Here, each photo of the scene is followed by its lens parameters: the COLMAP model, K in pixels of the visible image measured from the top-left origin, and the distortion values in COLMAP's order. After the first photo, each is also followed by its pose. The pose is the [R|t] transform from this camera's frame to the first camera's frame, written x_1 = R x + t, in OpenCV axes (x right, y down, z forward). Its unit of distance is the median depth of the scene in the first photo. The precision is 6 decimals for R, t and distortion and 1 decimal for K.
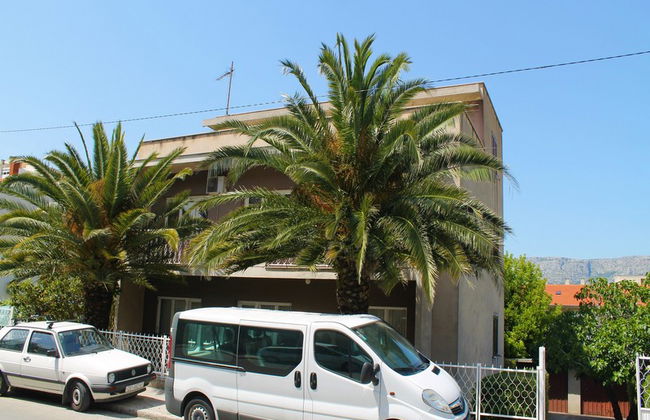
lens RADIAL K [[581.4, 0, 325.0], [0, 581.4, 210.0], [0, 0, 1]] dist [-0.180897, 0.151629]
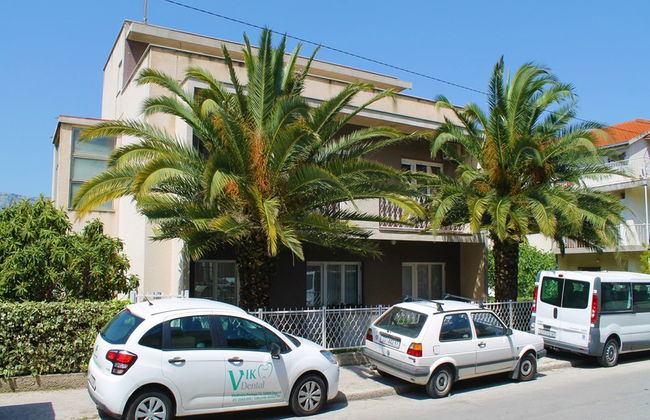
lens RADIAL K [[581.4, 0, 325.0], [0, 581.4, 210.0], [0, 0, 1]] dist [-0.180897, 0.151629]
pose [[0.532222, 0.037779, 0.845762, -1.268310], [-0.128253, 0.991072, 0.036437, 0.047375], [-0.836834, -0.127864, 0.532315, 0.658769]]
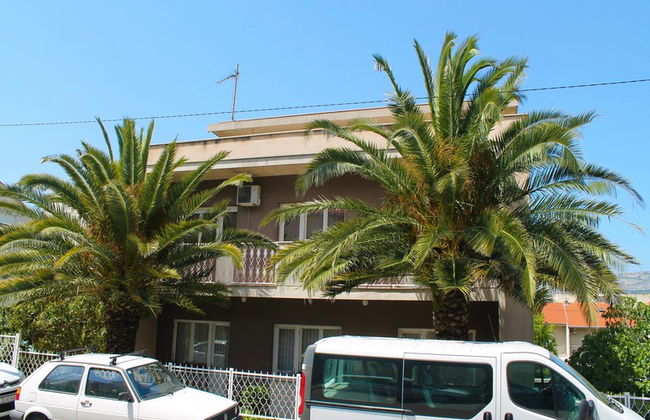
lens RADIAL K [[581.4, 0, 325.0], [0, 581.4, 210.0], [0, 0, 1]] dist [-0.180897, 0.151629]
pose [[0.991582, 0.019139, 0.128057, -0.265860], [-0.015327, 0.999411, -0.030694, 0.008249], [-0.128569, 0.028473, 0.991292, 0.132684]]
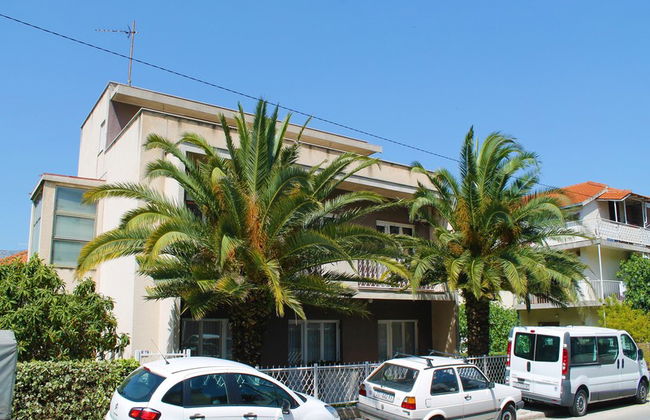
lens RADIAL K [[581.4, 0, 325.0], [0, 581.4, 210.0], [0, 0, 1]] dist [-0.180897, 0.151629]
pose [[0.458096, 0.122916, 0.880363, -1.348776], [-0.132865, 0.988736, -0.068910, 0.044501], [-0.878917, -0.085402, 0.469267, 0.689506]]
